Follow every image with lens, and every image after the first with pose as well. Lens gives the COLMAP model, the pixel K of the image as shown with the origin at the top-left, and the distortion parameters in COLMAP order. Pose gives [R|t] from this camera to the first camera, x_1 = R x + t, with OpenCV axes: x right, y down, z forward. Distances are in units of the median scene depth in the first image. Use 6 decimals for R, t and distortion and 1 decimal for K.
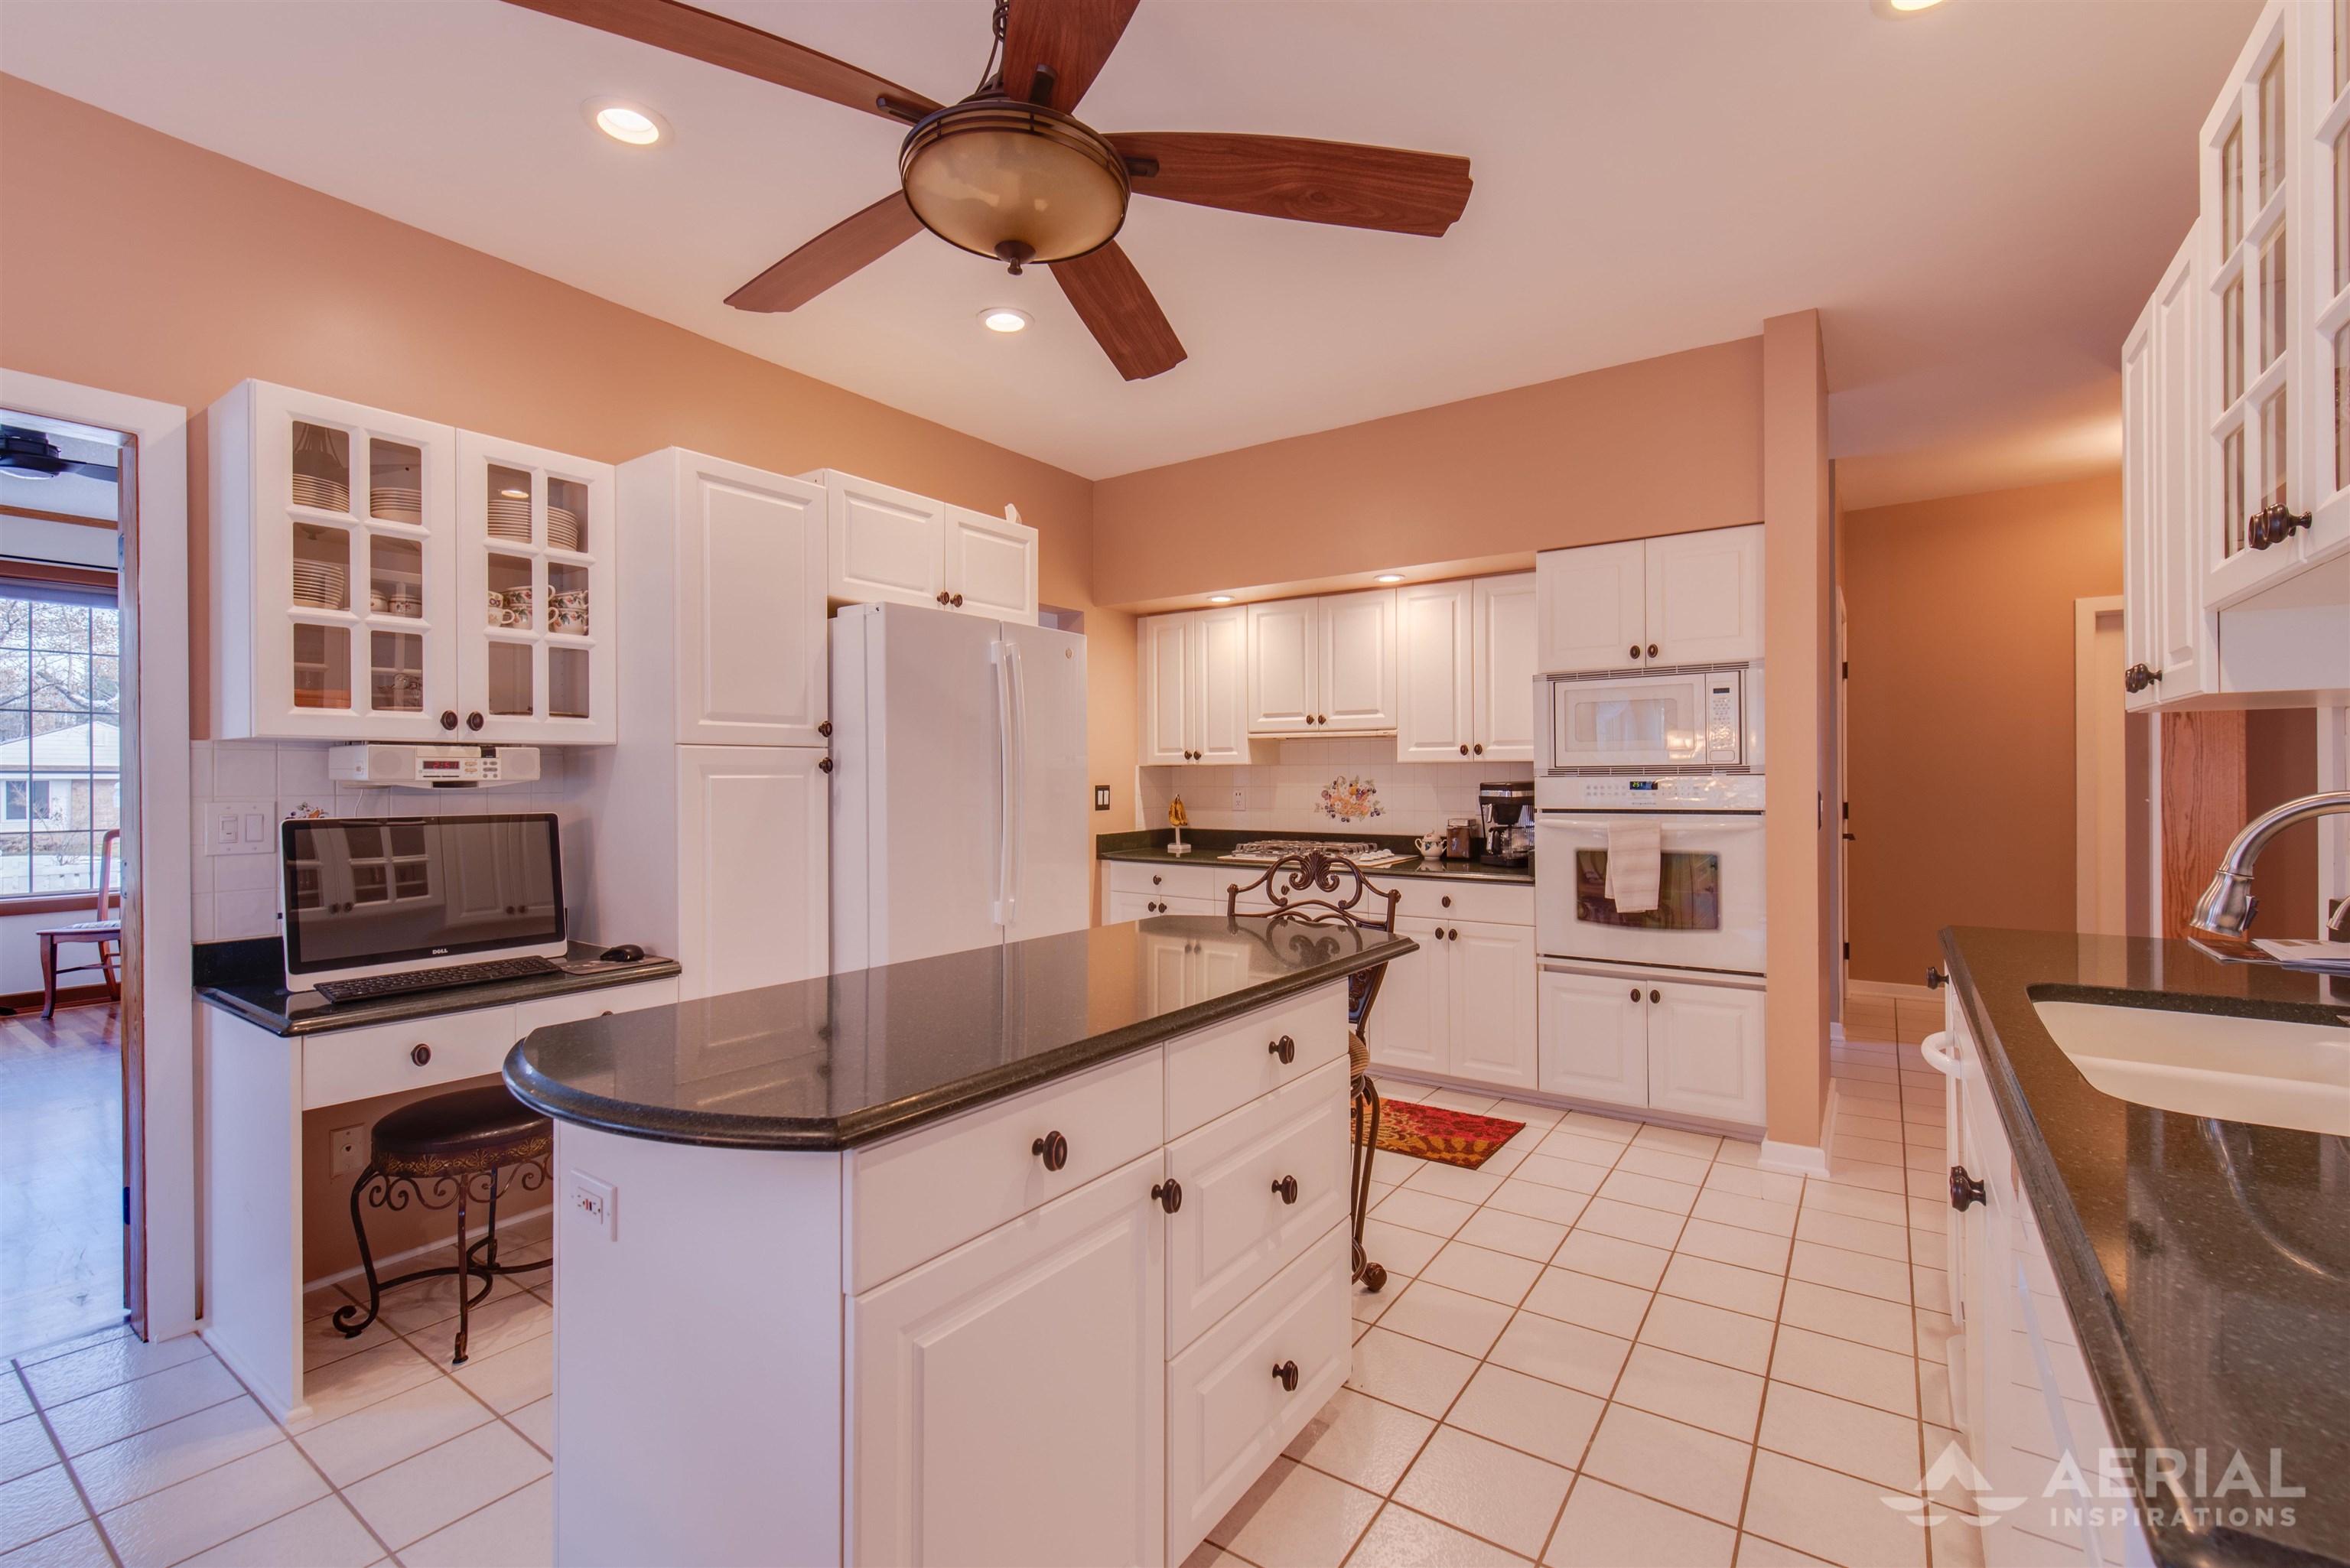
lens RADIAL K [[1012.0, 0, 1174.2], [0, 1012.0, 779.4], [0, 0, 1]] dist [0.000213, -0.000748]
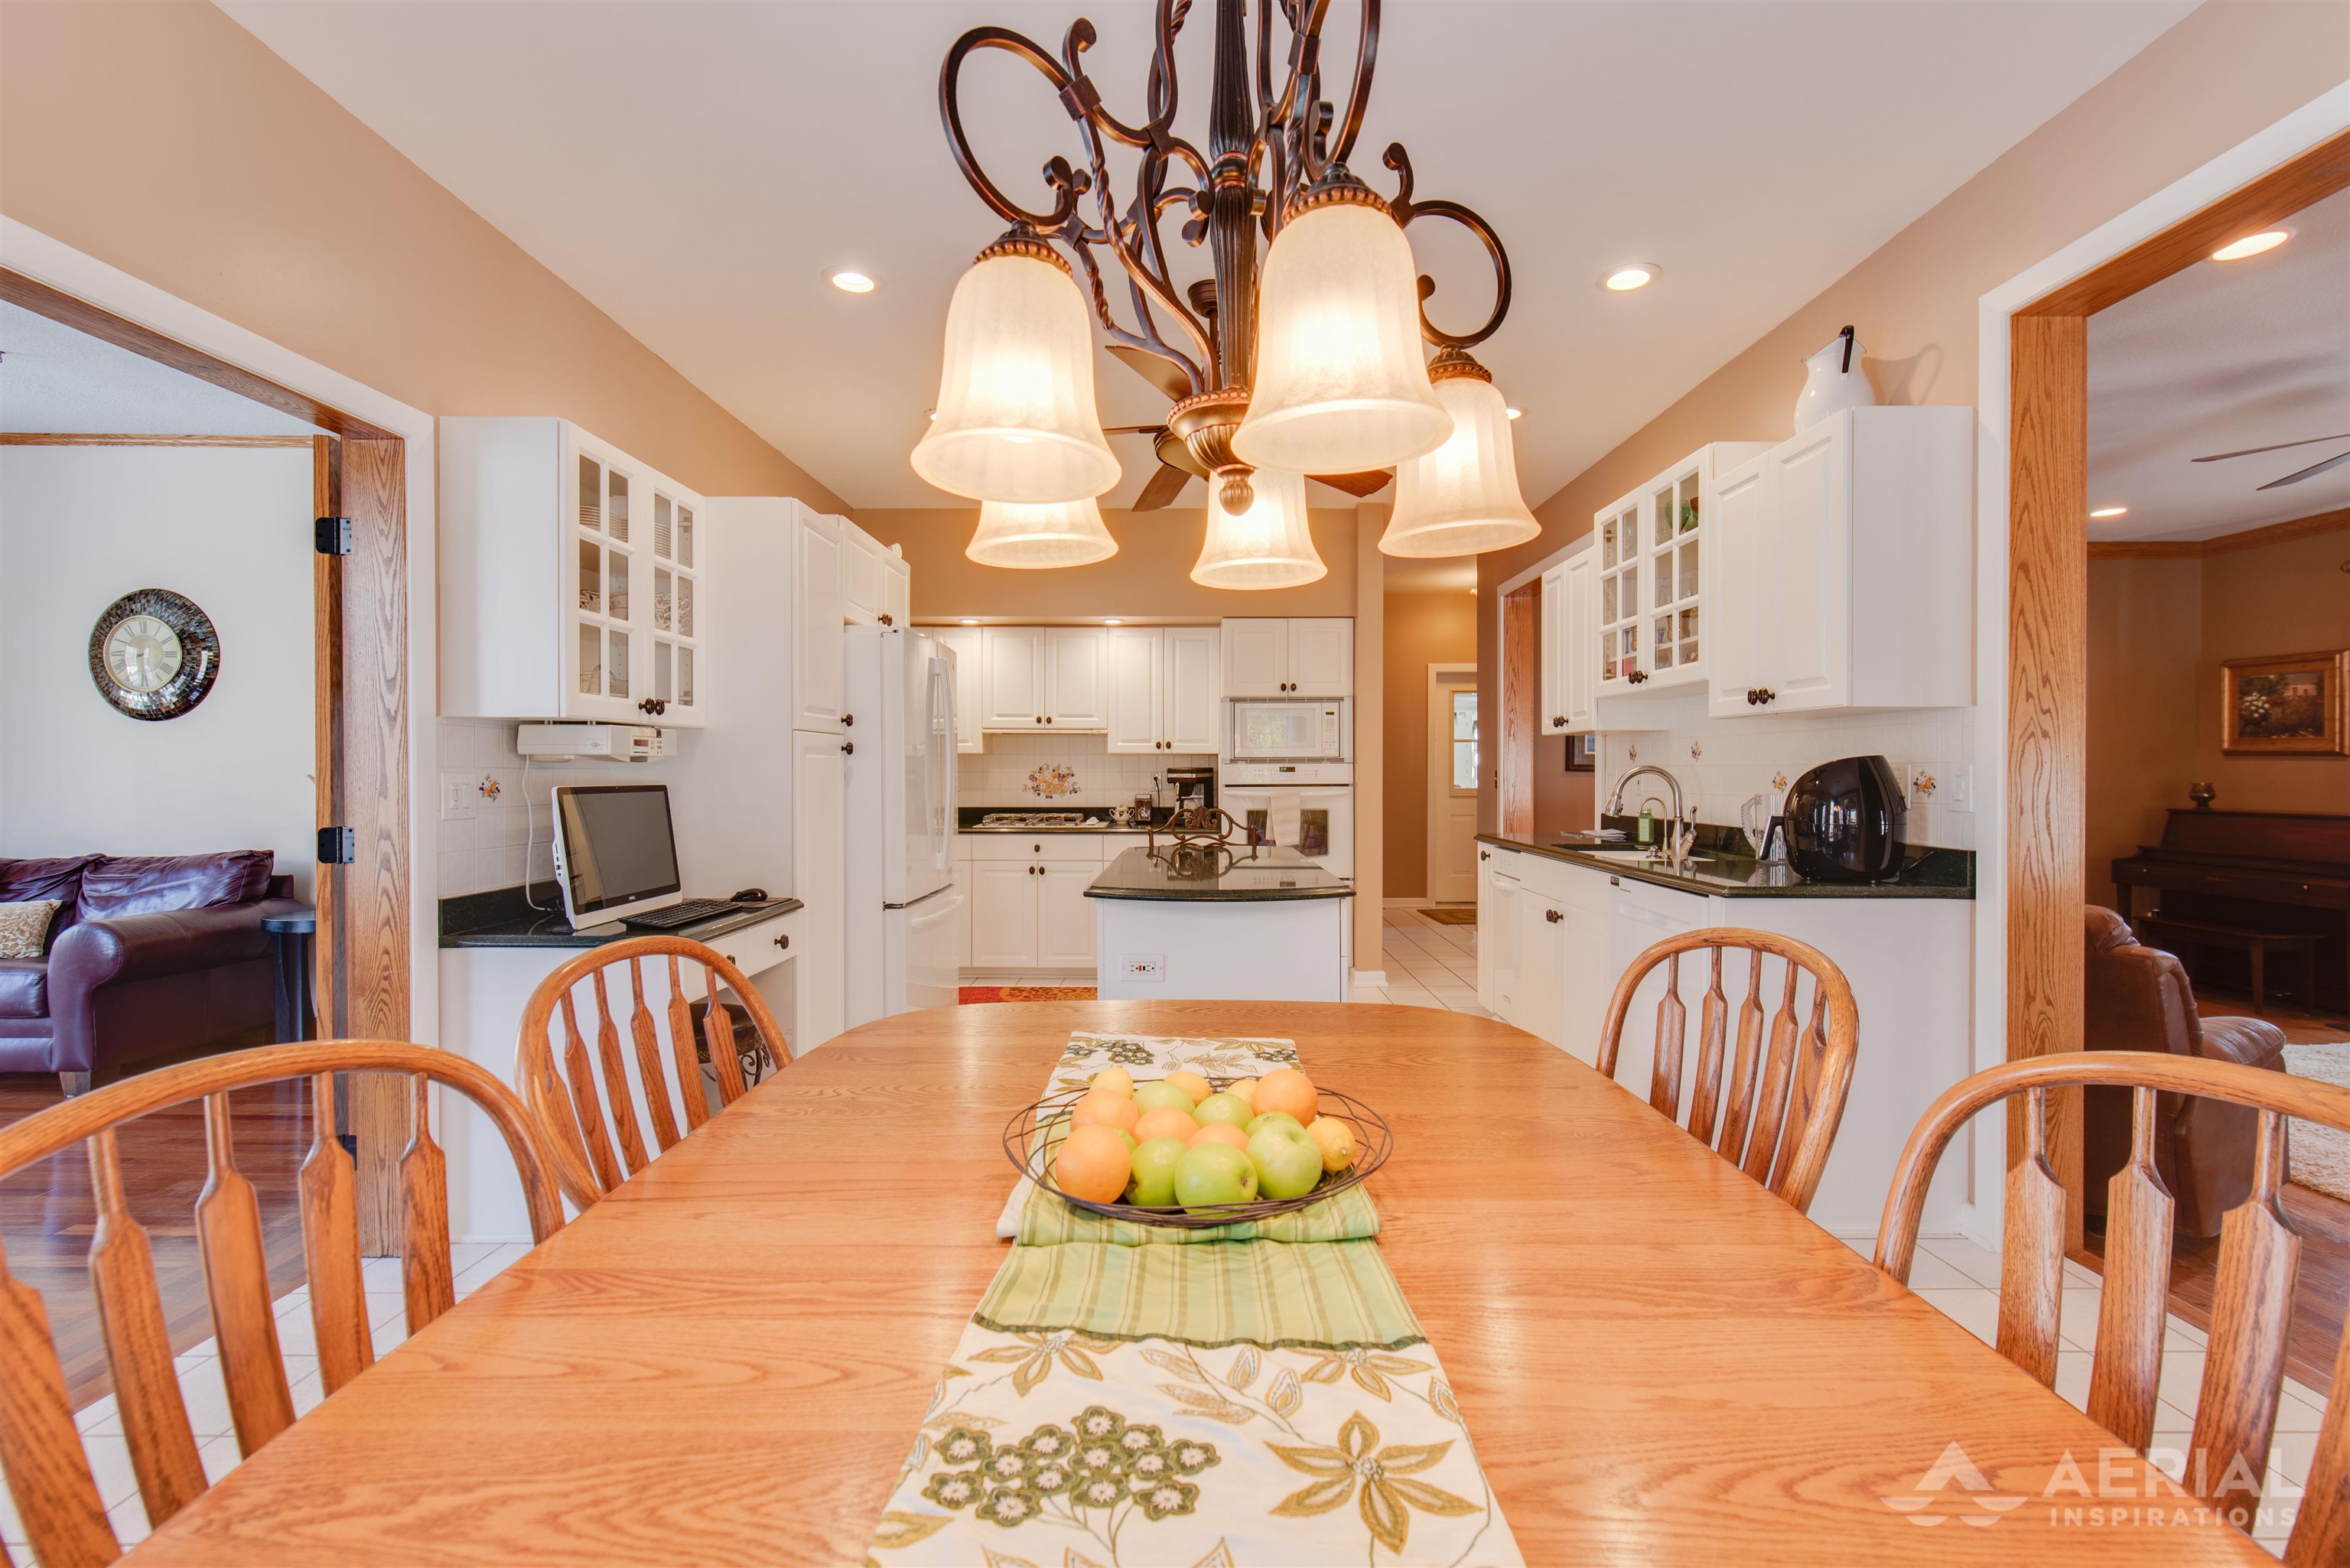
lens RADIAL K [[1012.0, 0, 1198.2], [0, 1012.0, 781.9], [0, 0, 1]] dist [0.000213, -0.000748]
pose [[0.815135, -0.001759, 0.579269, -0.465304], [-0.003440, 0.999963, 0.007877, 0.010555], [-0.579262, -0.008414, 0.815098, -0.189472]]
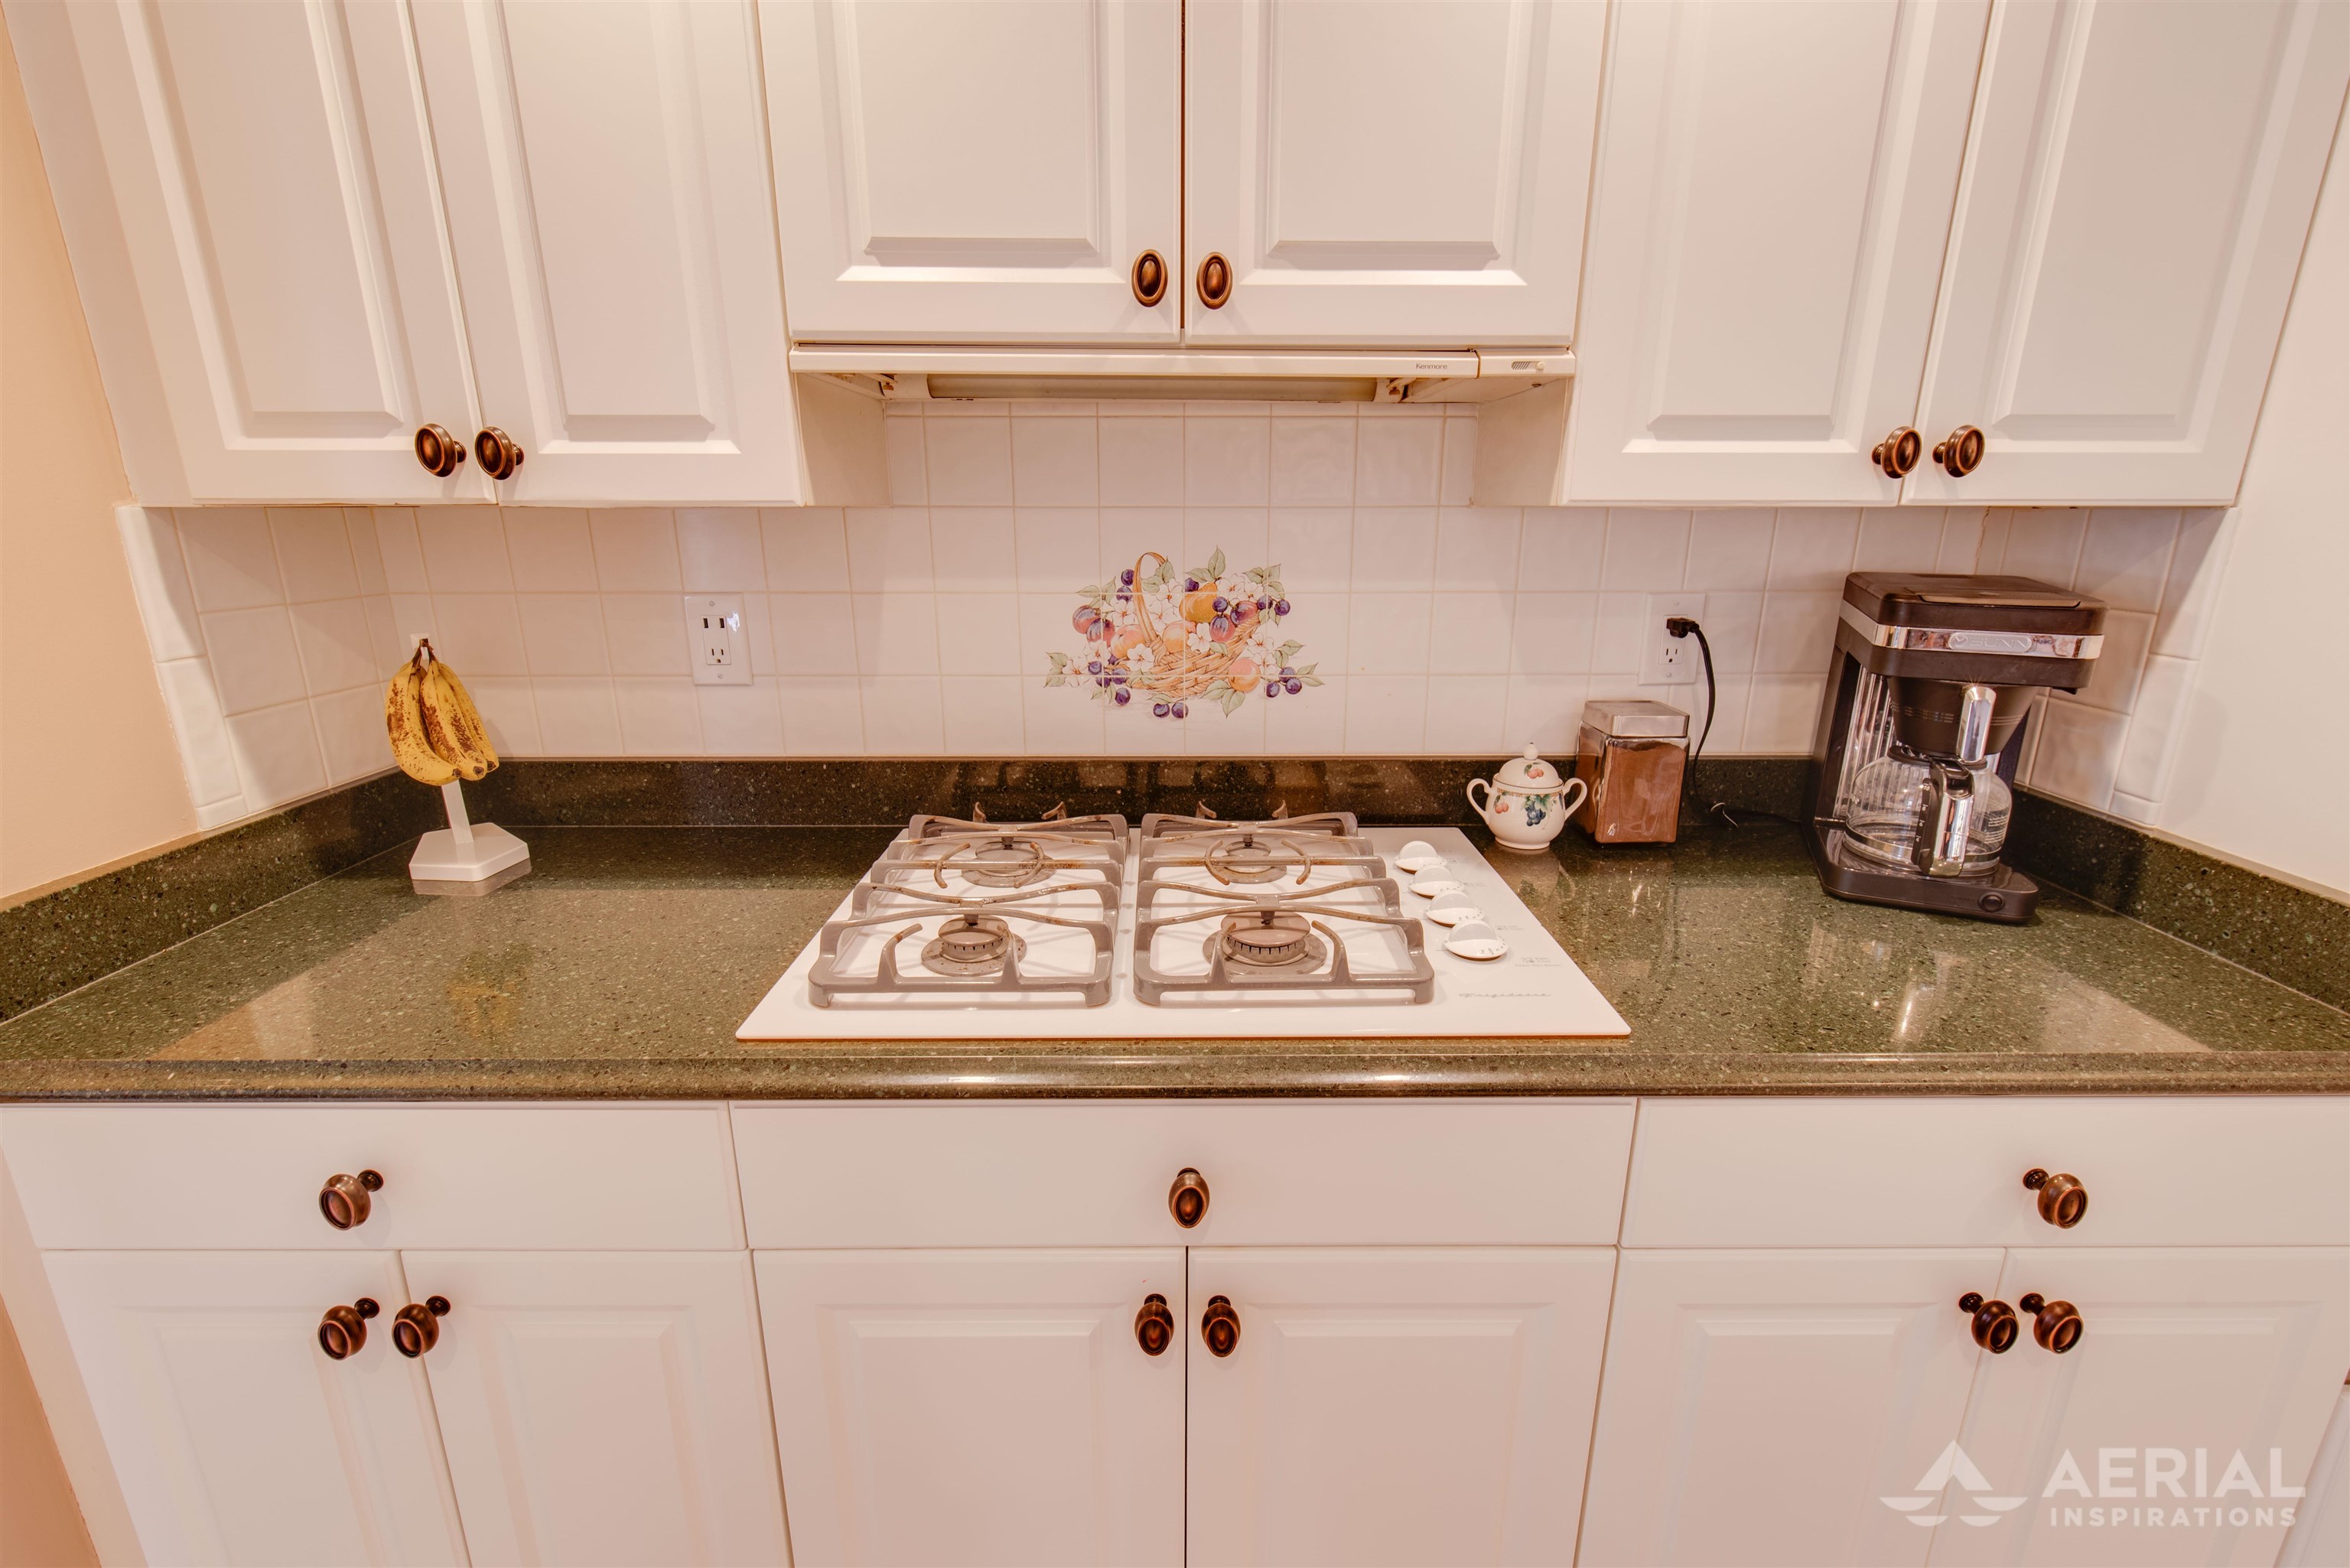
lens RADIAL K [[1012.0, 0, 1187.8], [0, 1012.0, 778.0], [0, 0, 1]] dist [0.000213, -0.000748]
pose [[0.816162, -0.148013, 0.558544, 0.014853], [-0.002327, 0.965786, 0.259331, -0.015987], [-0.577818, -0.212956, 0.787893, 0.835401]]
